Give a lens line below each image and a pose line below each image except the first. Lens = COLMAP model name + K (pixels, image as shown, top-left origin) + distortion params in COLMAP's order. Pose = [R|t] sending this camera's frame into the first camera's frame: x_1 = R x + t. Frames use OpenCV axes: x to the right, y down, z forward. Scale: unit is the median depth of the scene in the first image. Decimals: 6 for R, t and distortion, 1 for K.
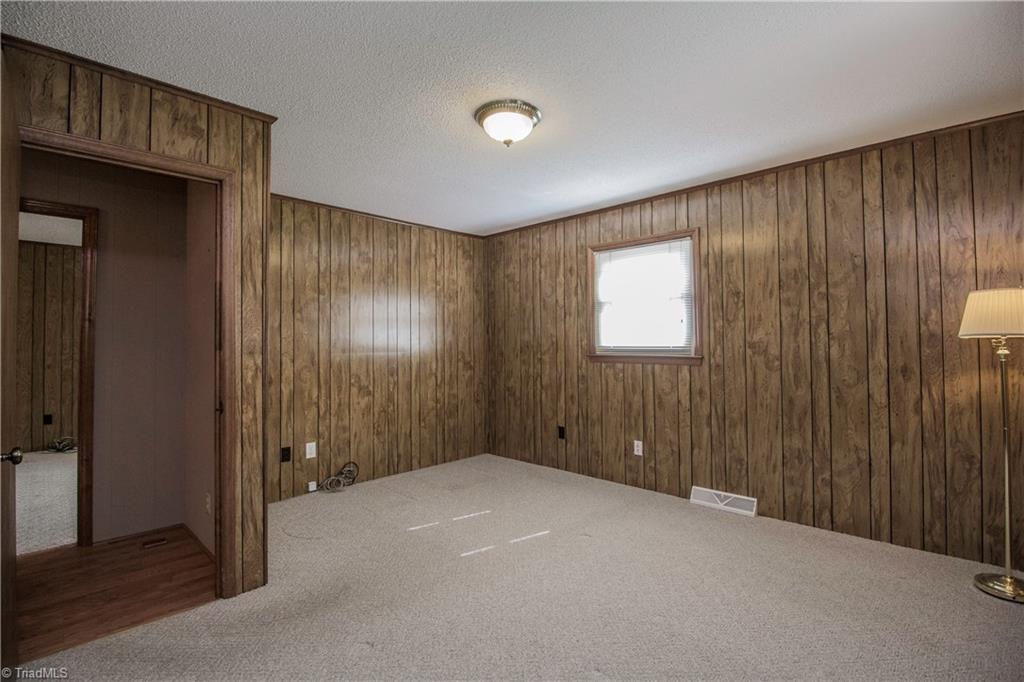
lens RADIAL K [[478.1, 0, 507.9], [0, 478.1, 334.5], [0, 0, 1]] dist [-0.011171, -0.004192]
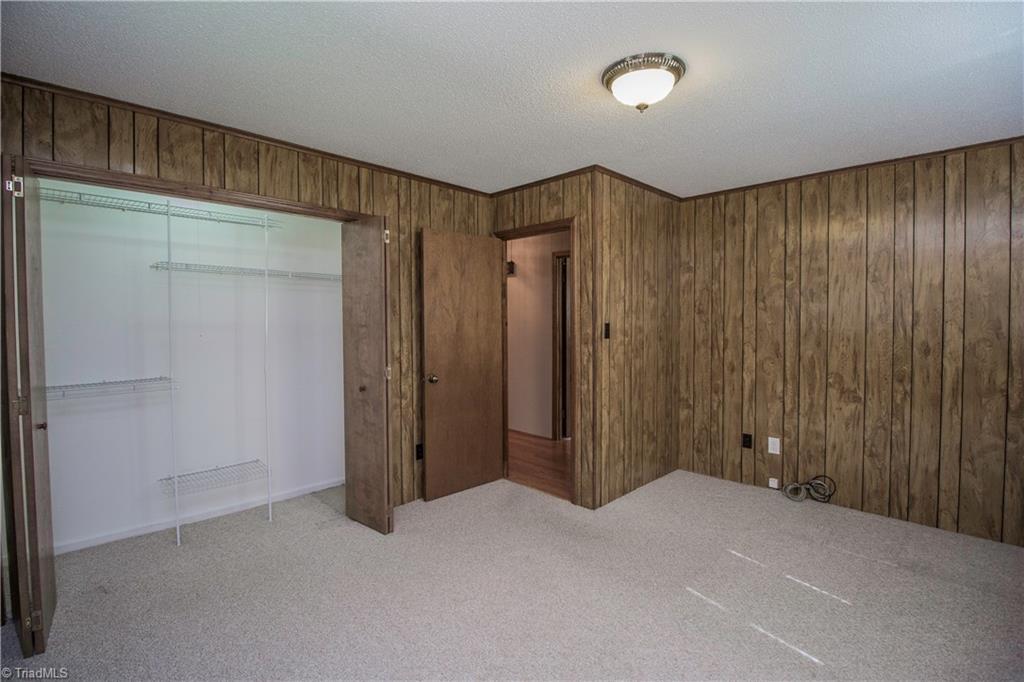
lens RADIAL K [[478.1, 0, 508.6], [0, 478.1, 336.7], [0, 0, 1]] dist [-0.011171, -0.004192]
pose [[-0.029510, 0.048955, -0.998365, 0.547967], [0.024668, 0.998531, 0.048234, -0.033917], [0.999260, -0.023205, -0.030674, 0.509535]]
